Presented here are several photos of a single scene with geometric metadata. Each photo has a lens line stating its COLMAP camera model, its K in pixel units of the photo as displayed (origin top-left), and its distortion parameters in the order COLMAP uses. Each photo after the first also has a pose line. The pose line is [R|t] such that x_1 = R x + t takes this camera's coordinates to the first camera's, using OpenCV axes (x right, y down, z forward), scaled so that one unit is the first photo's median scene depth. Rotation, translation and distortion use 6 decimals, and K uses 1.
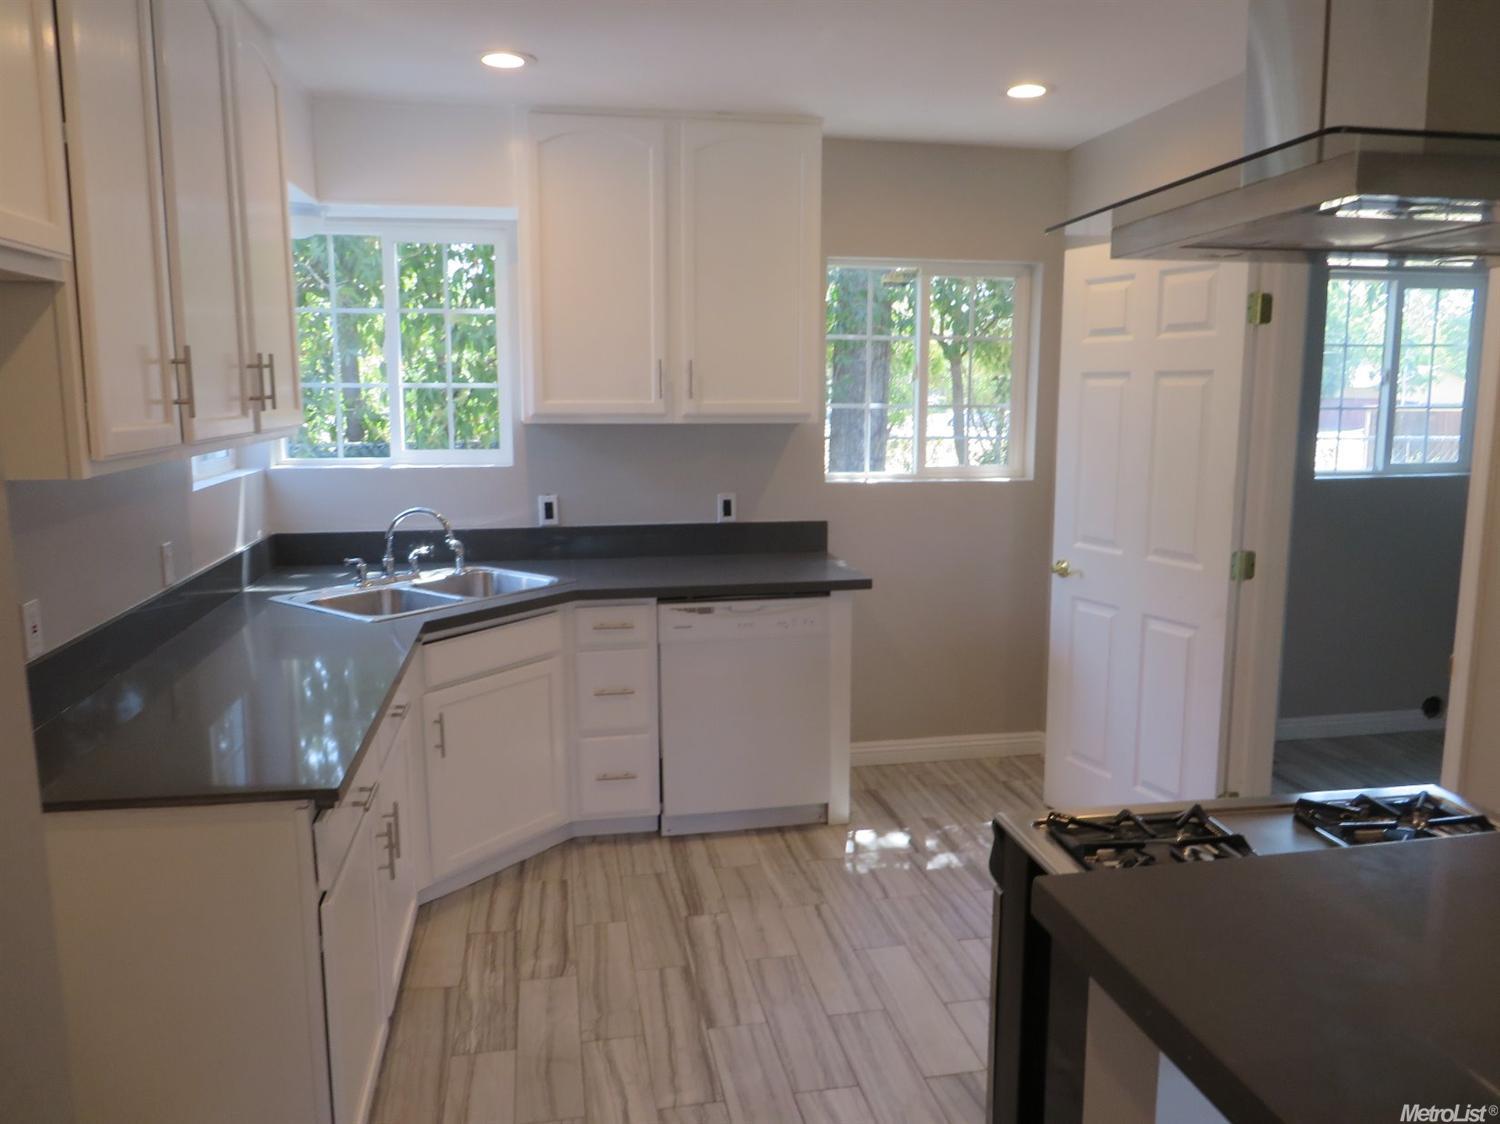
lens RADIAL K [[1141.3, 0, 762.1], [0, 1141.3, 570.1], [0, 0, 1]] dist [-0.022258, 0.016813]
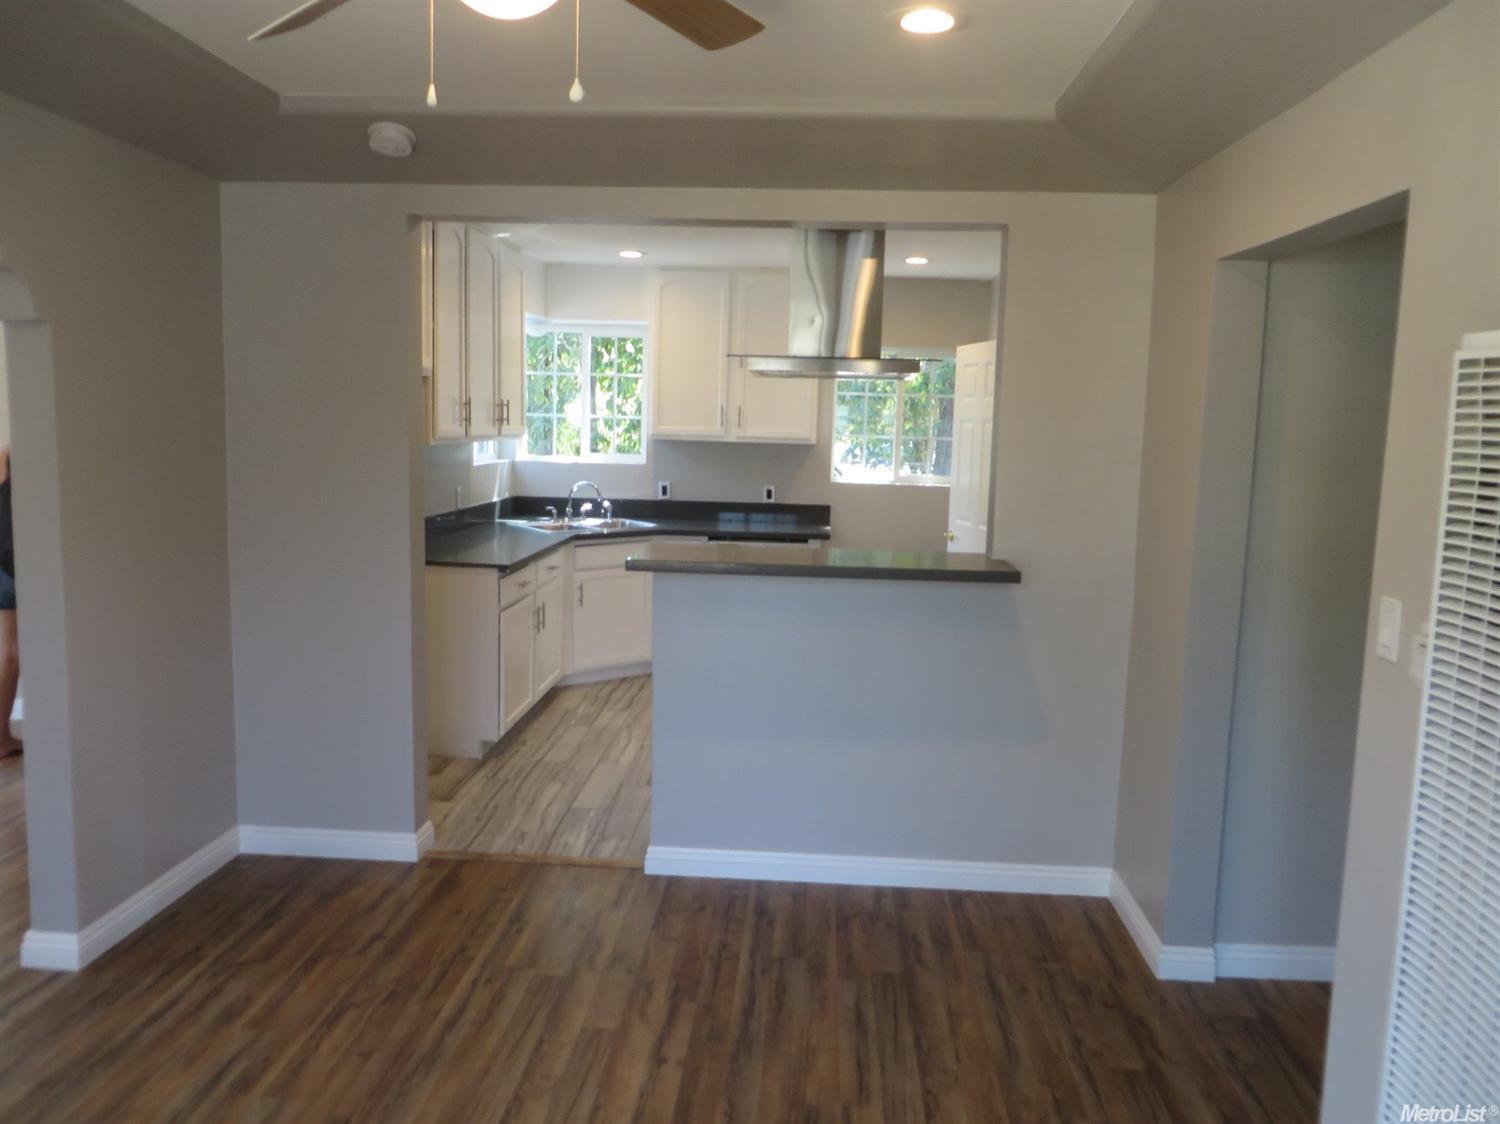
lens RADIAL K [[1126.1, 0, 745.9], [0, 1126.1, 564.9], [0, 0, 1]] dist [-0.013400, -0.003870]
pose [[0.969281, 0.056536, -0.239369, 0.388053], [-0.065139, 0.997478, -0.028179, 0.112160], [0.237172, 0.042906, 0.970520, -0.693843]]
